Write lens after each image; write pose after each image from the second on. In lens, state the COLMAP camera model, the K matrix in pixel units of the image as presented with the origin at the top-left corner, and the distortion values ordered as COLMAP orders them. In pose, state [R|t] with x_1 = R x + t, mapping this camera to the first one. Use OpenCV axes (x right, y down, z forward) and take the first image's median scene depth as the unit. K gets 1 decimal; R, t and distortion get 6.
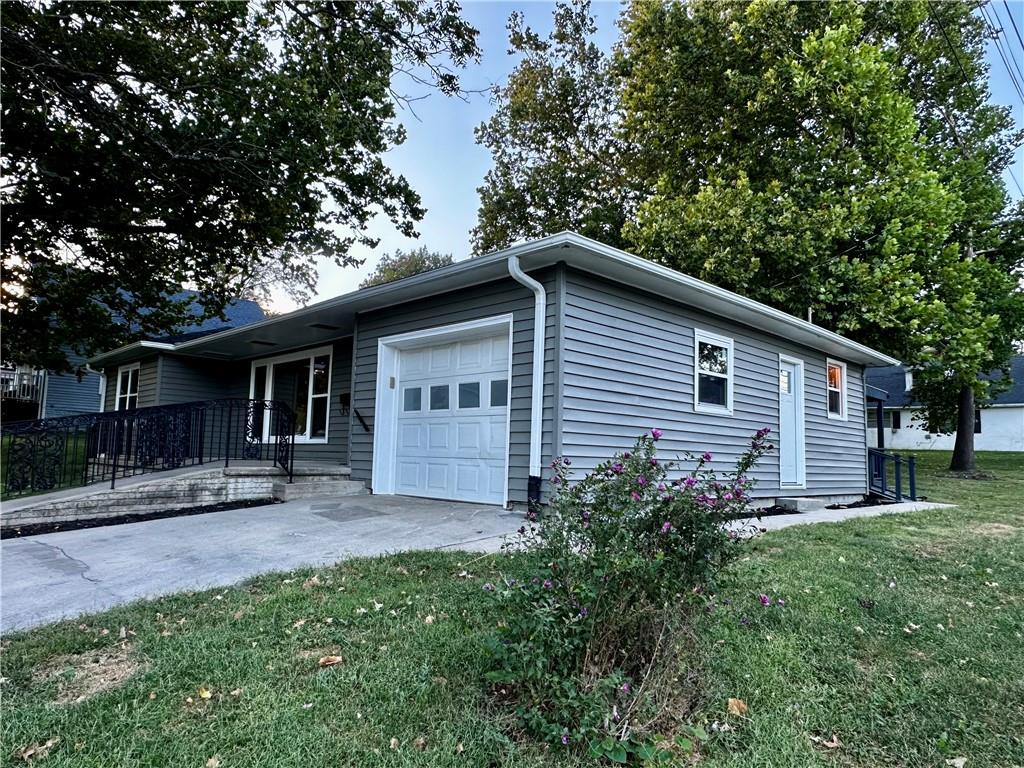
lens RADIAL K [[686.7, 0, 516.4], [0, 686.7, 382.9], [0, 0, 1]] dist [-0.008023, -0.002191]
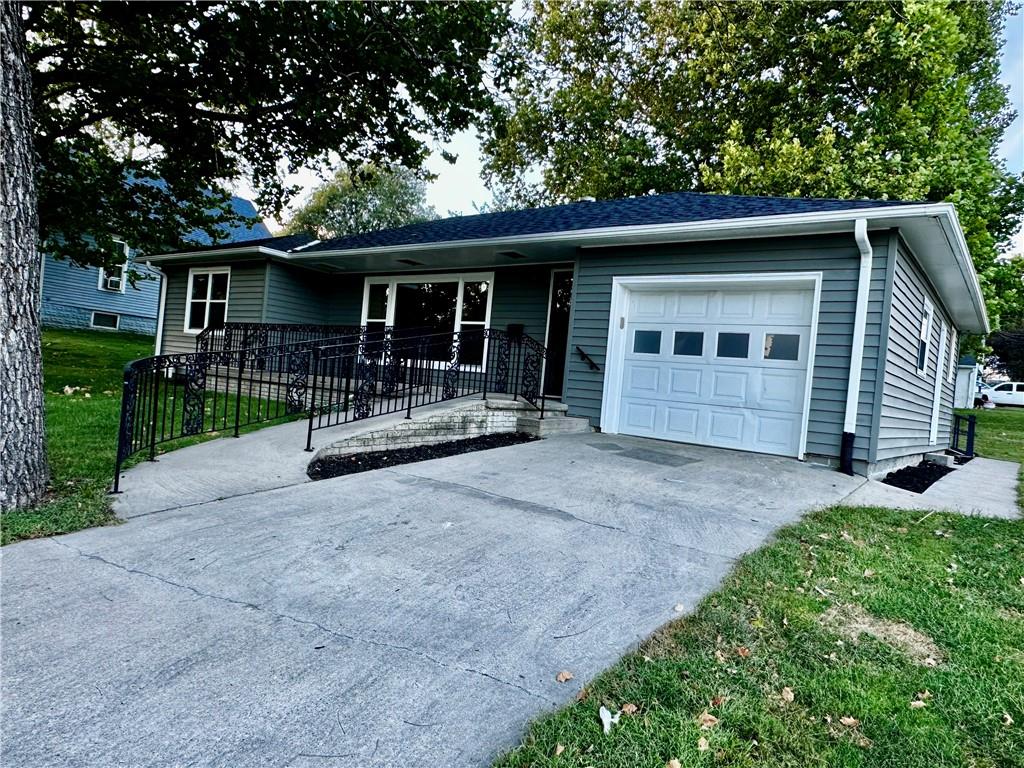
lens RADIAL K [[686.7, 0, 506.1], [0, 686.7, 386.2], [0, 0, 1]] dist [-0.008023, -0.002191]
pose [[0.988429, 0.065340, 0.136891, -0.458344], [-0.081113, 0.990278, 0.113007, -0.007864], [-0.128176, -0.122803, 0.984119, 0.029845]]
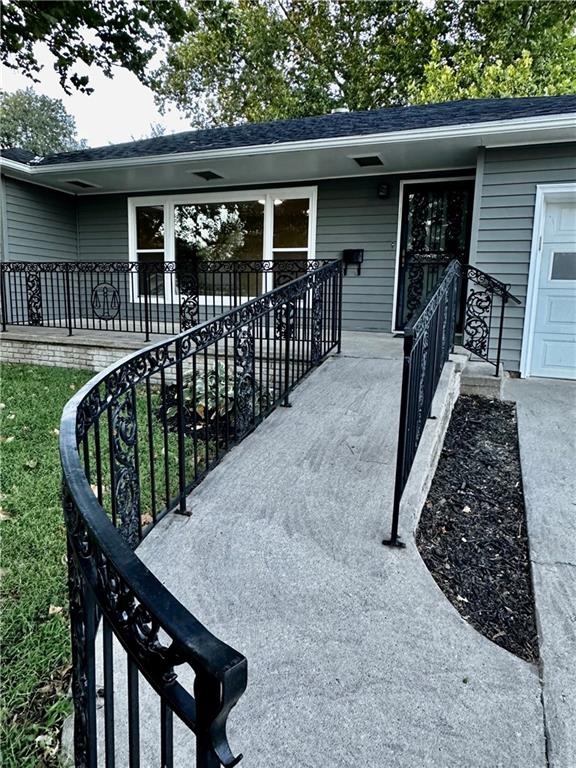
lens RADIAL K [[515.0, 0, 284.5], [0, 515.0, 382.6], [0, 0, 1]] dist [-0.008023, -0.002191]
pose [[0.917020, -0.062255, 0.393953, -0.683580], [-0.048530, 0.962987, 0.265143, 0.010889], [-0.395879, -0.262259, 0.880057, 0.514901]]
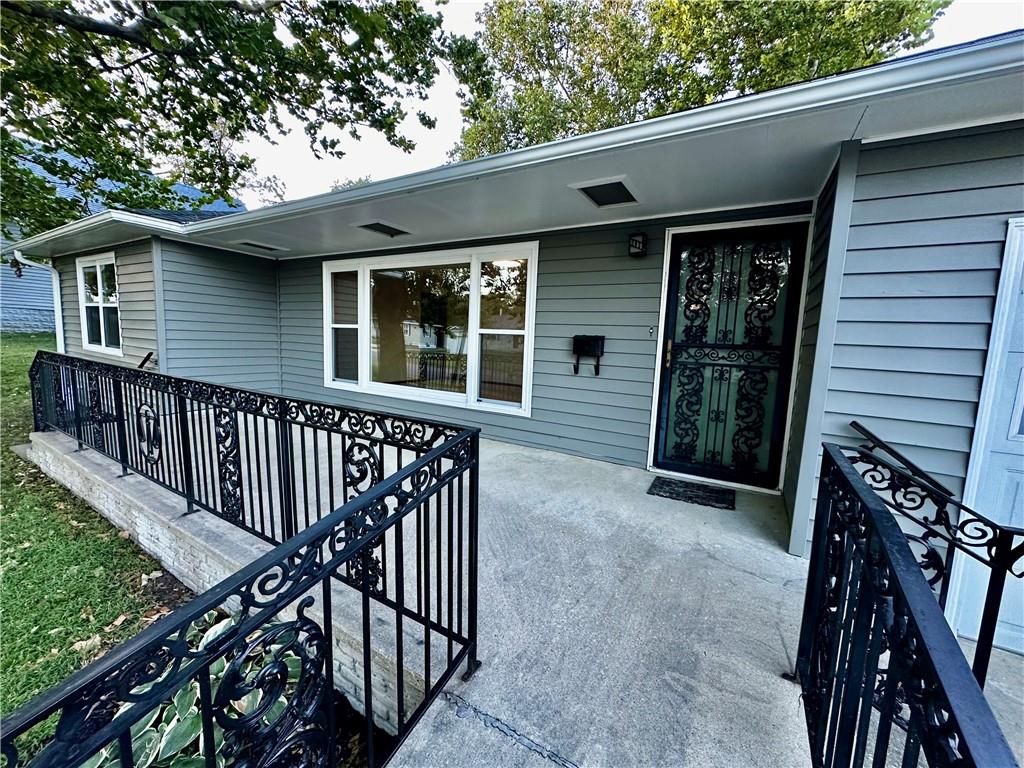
lens RADIAL K [[410.5, 0, 509.4], [0, 410.5, 383.3], [0, 0, 1]] dist [-0.001424, 0.000275]
pose [[0.967967, -0.012660, 0.250760, -0.458446], [-0.044779, 0.974012, 0.222028, -0.020585], [-0.247054, -0.226144, 0.942244, 0.823666]]
